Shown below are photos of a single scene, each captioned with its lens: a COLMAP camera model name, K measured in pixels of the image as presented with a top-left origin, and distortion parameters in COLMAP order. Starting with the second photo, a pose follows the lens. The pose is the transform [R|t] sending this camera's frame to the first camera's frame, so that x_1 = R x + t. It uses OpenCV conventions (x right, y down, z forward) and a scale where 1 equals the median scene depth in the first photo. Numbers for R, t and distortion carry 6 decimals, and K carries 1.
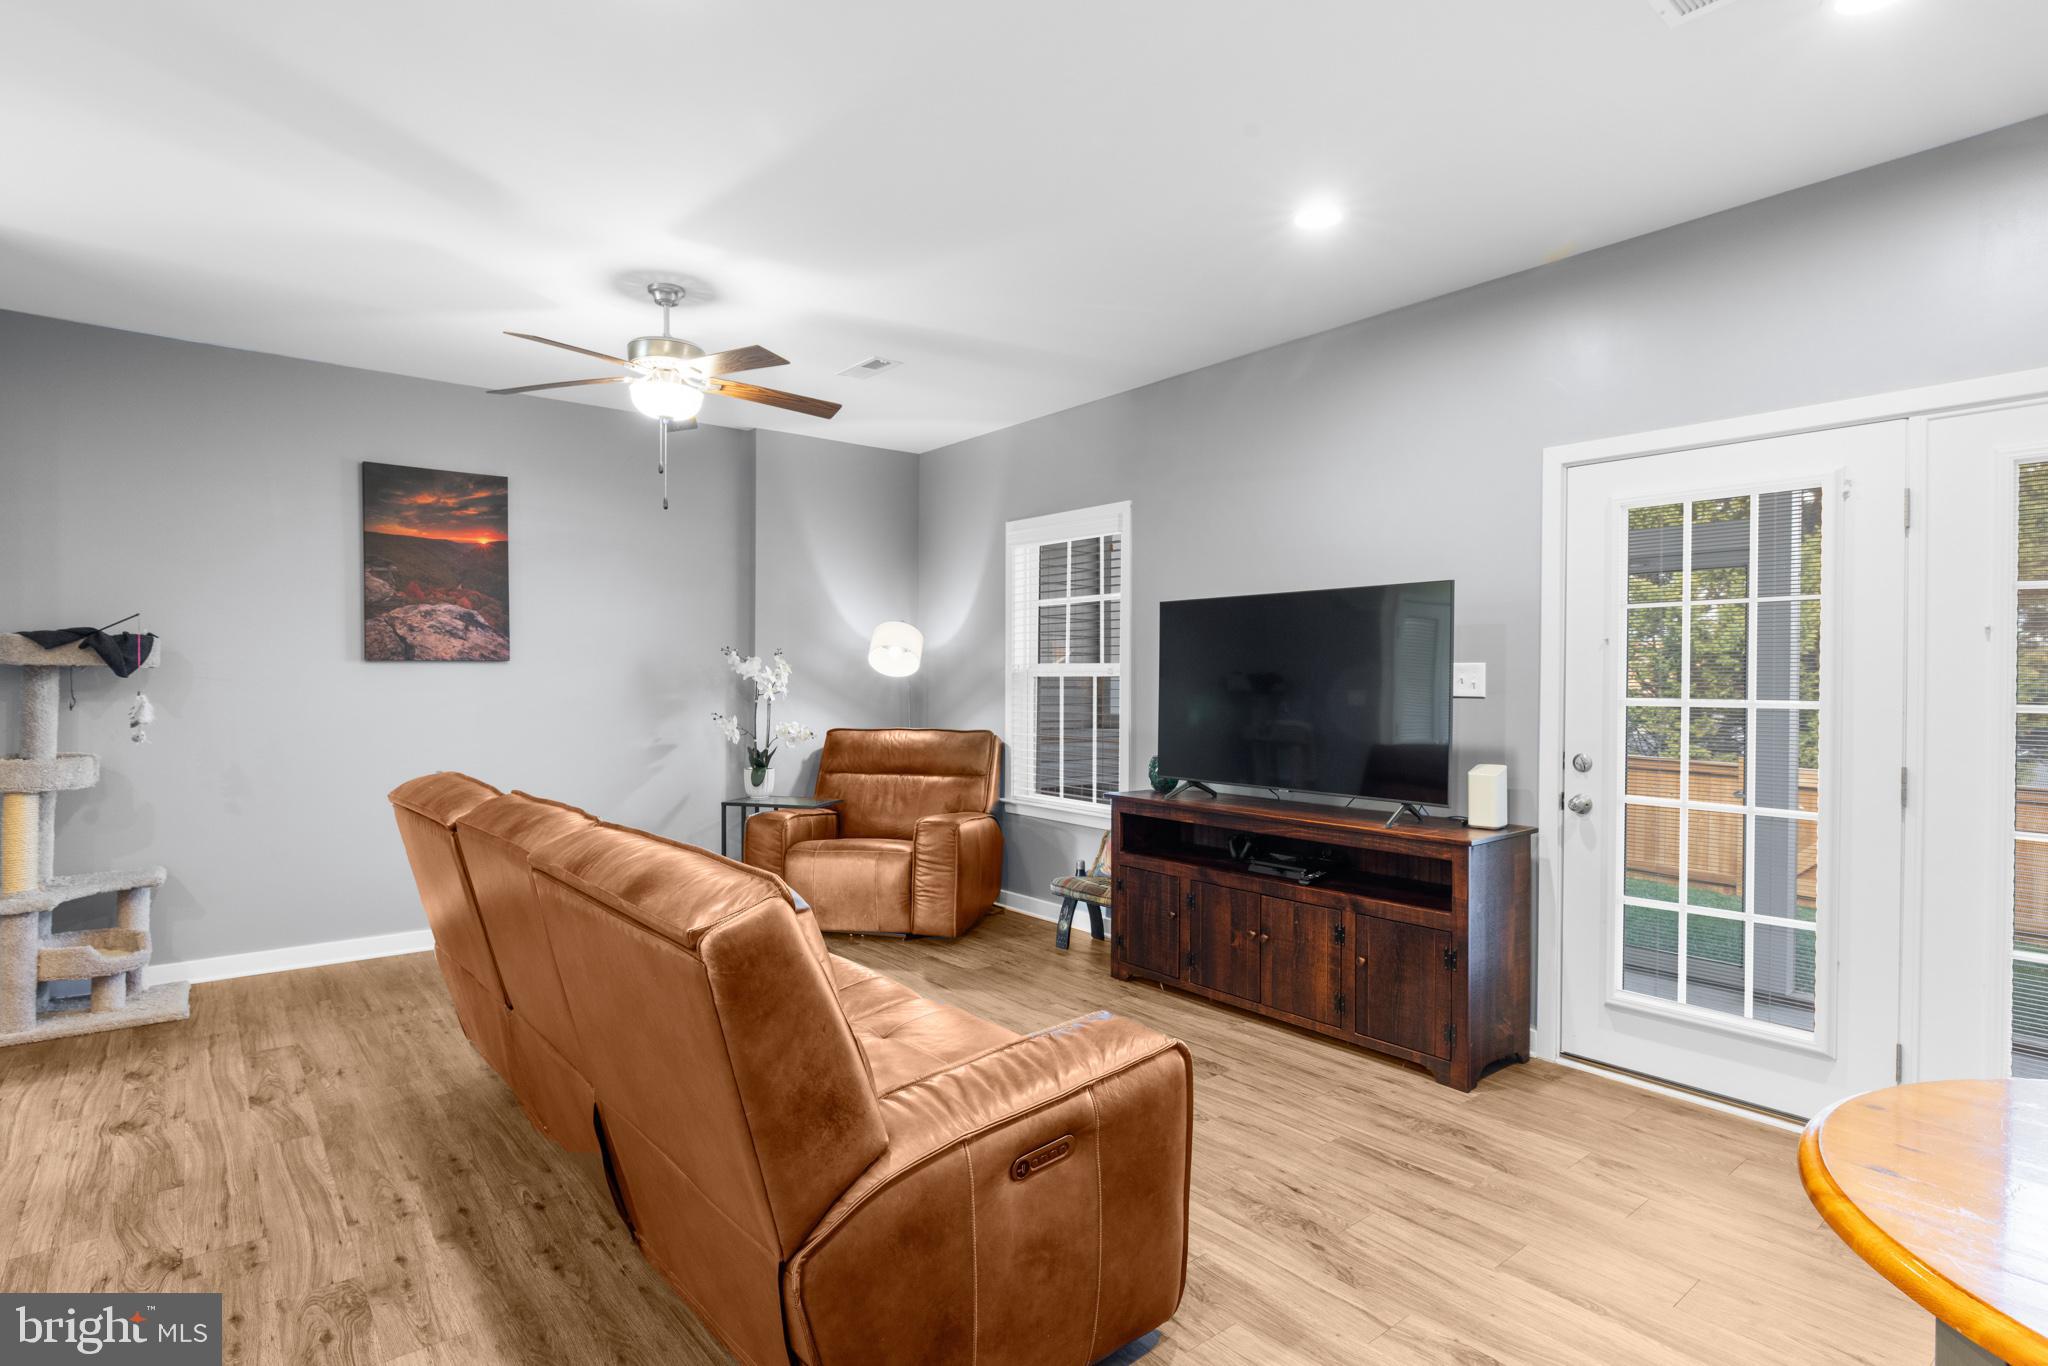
lens RADIAL K [[1037.8, 0, 1034.5], [0, 1037.8, 681.8], [0, 0, 1]] dist [-0.002111, 0.000669]
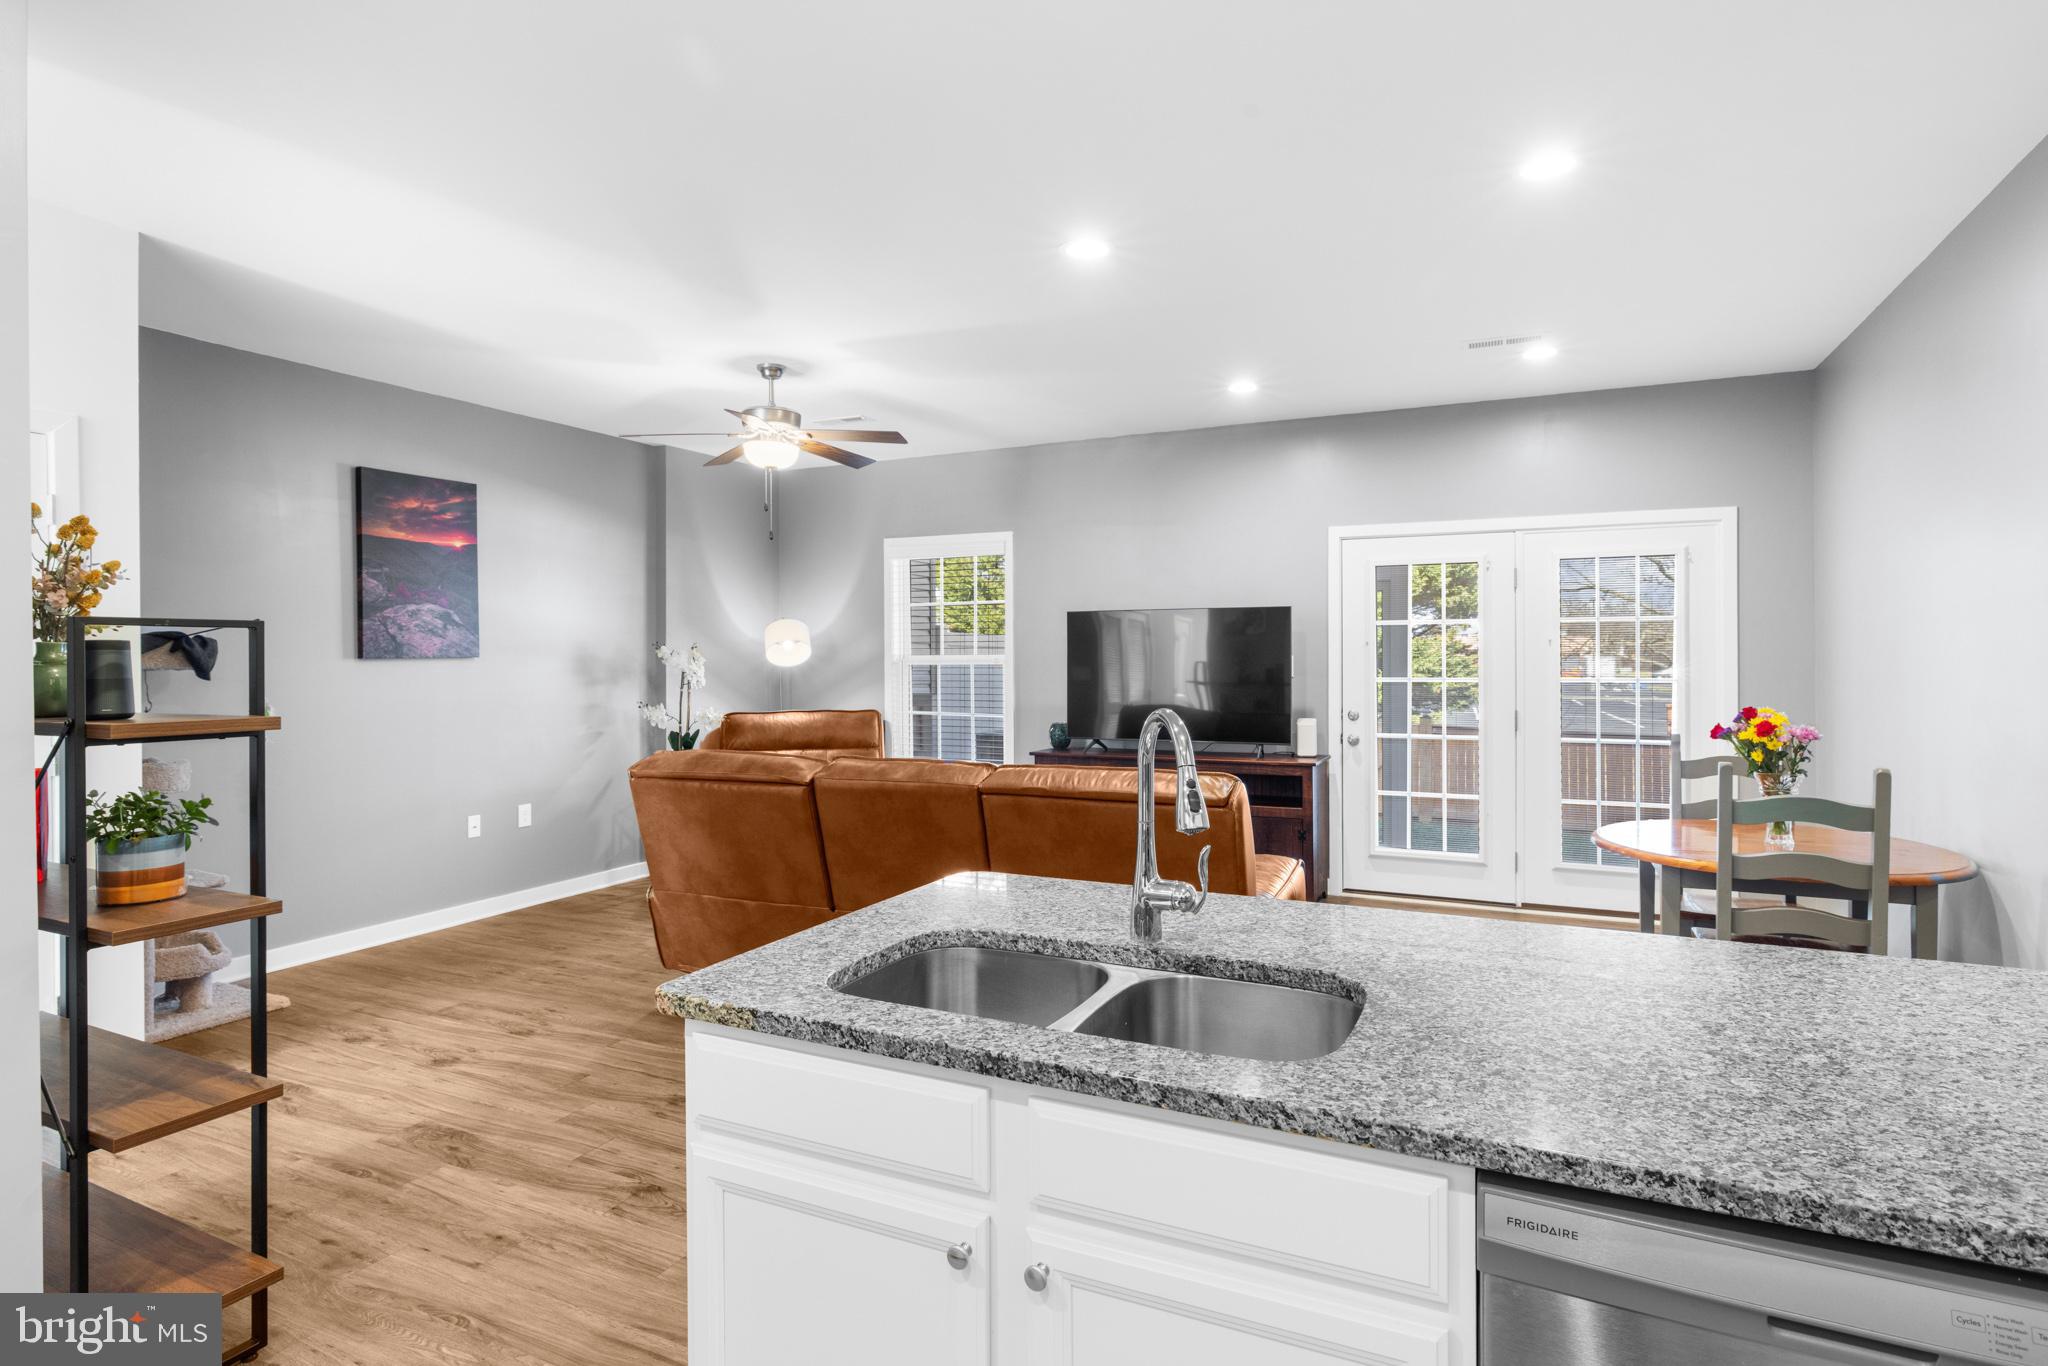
lens RADIAL K [[1055.7, 0, 1050.6], [0, 1055.7, 645.4], [0, 0, 1]] dist [0.004080, 0.000506]
pose [[0.900463, -0.003980, 0.434915, -0.525440], [0.009794, 0.999890, -0.011127, -0.017042], [-0.434822, 0.014279, 0.900403, -0.266502]]
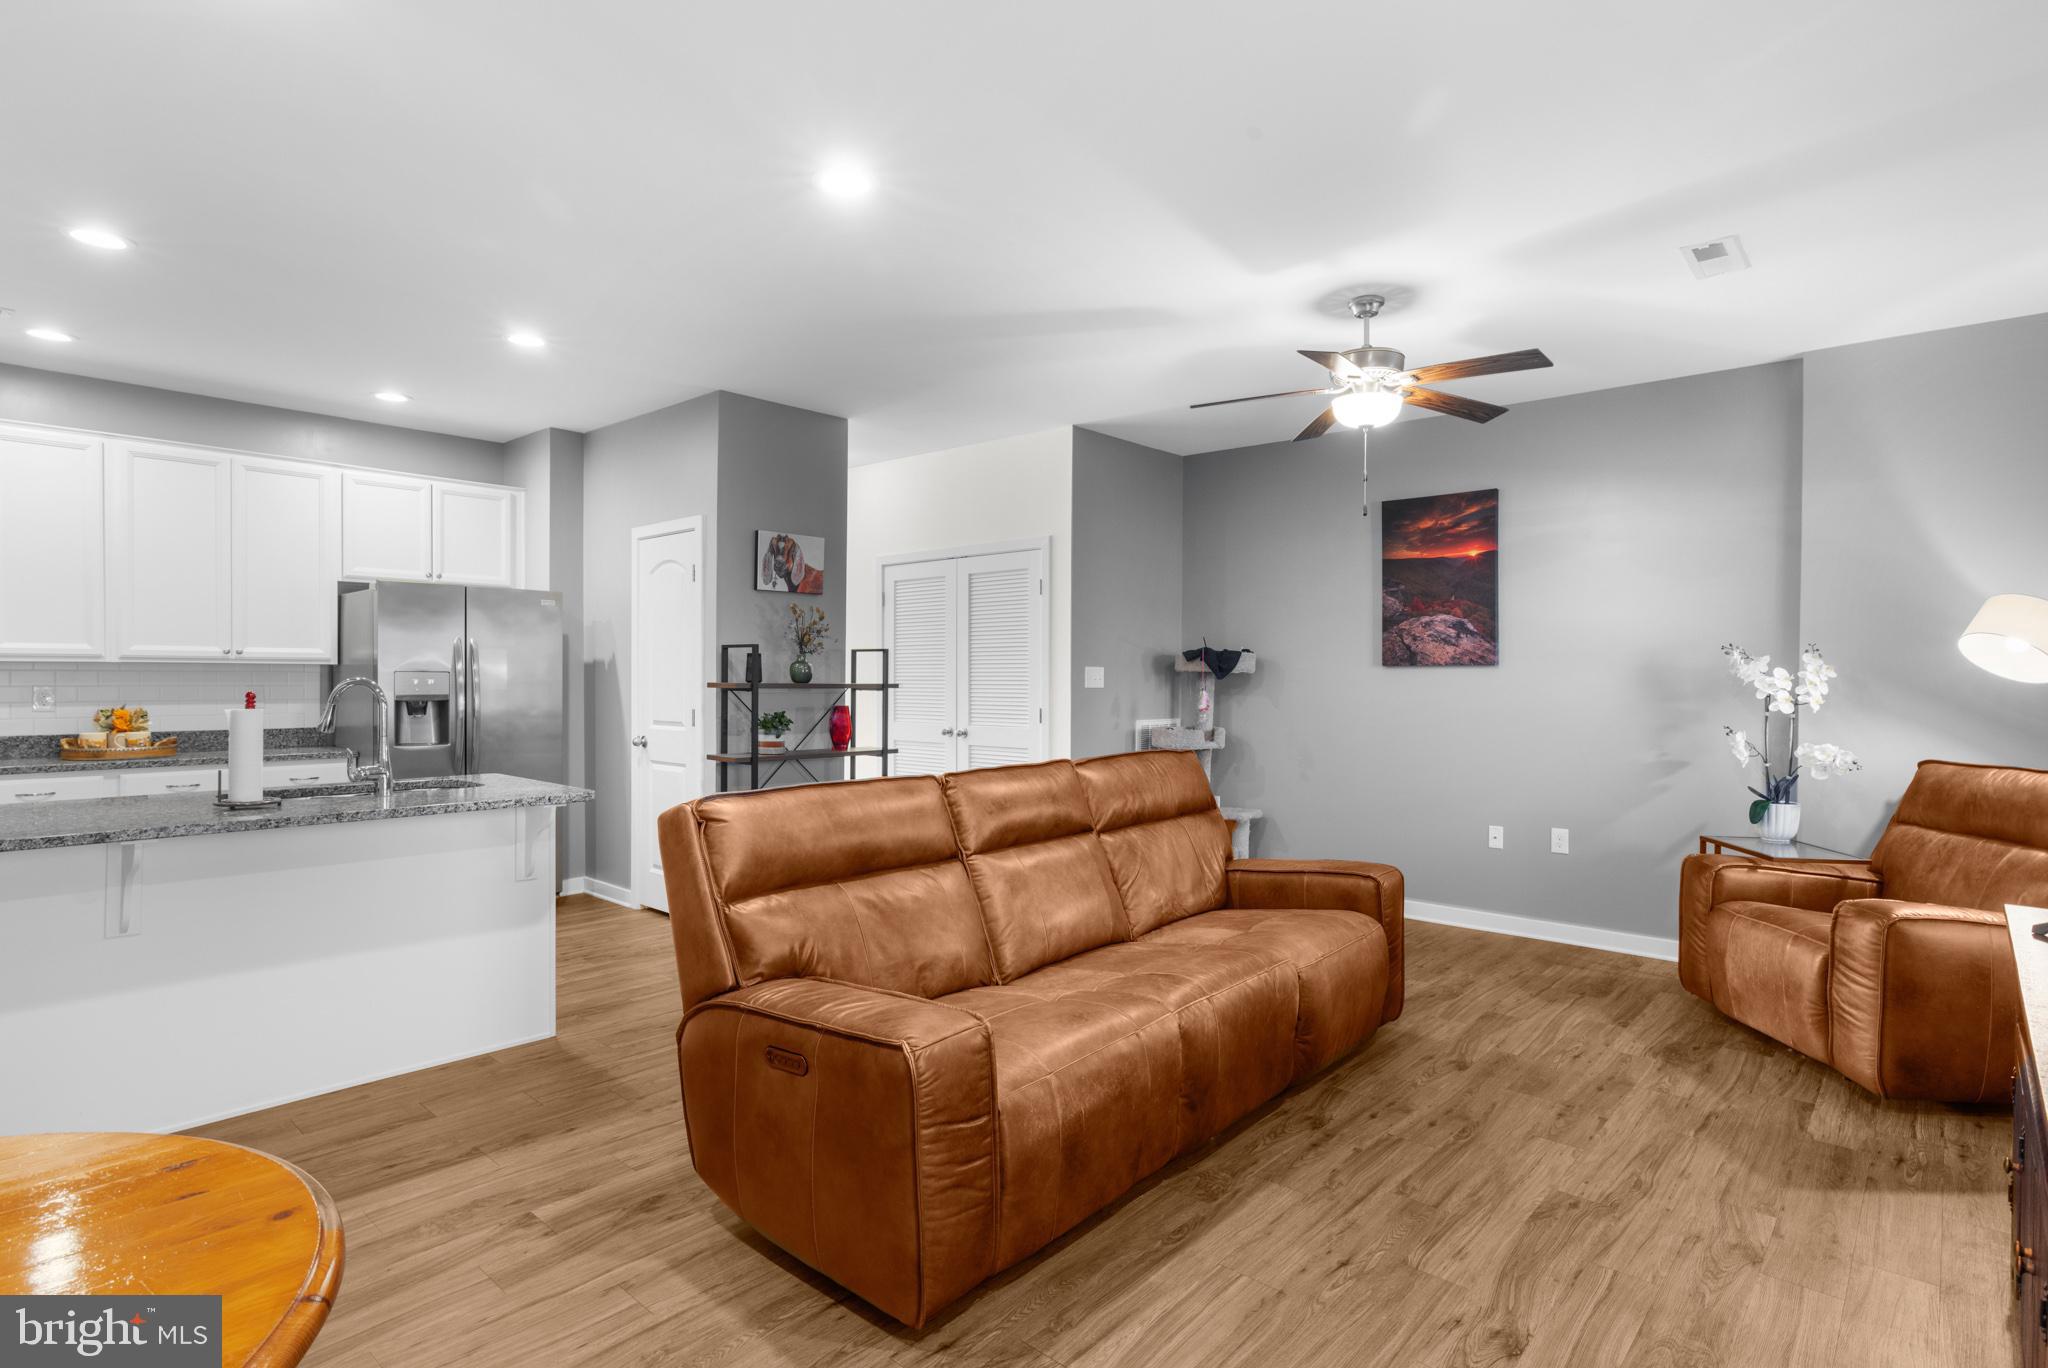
lens RADIAL K [[1037.8, 0, 1034.5], [0, 1037.8, 682.8], [0, 0, 1]] dist [-0.002111, 0.000669]
pose [[0.154337, 0.004094, -0.988010, 0.524440], [-0.010007, 0.999947, 0.002581, -0.000484], [0.987968, 0.009489, 0.154370, 0.447974]]
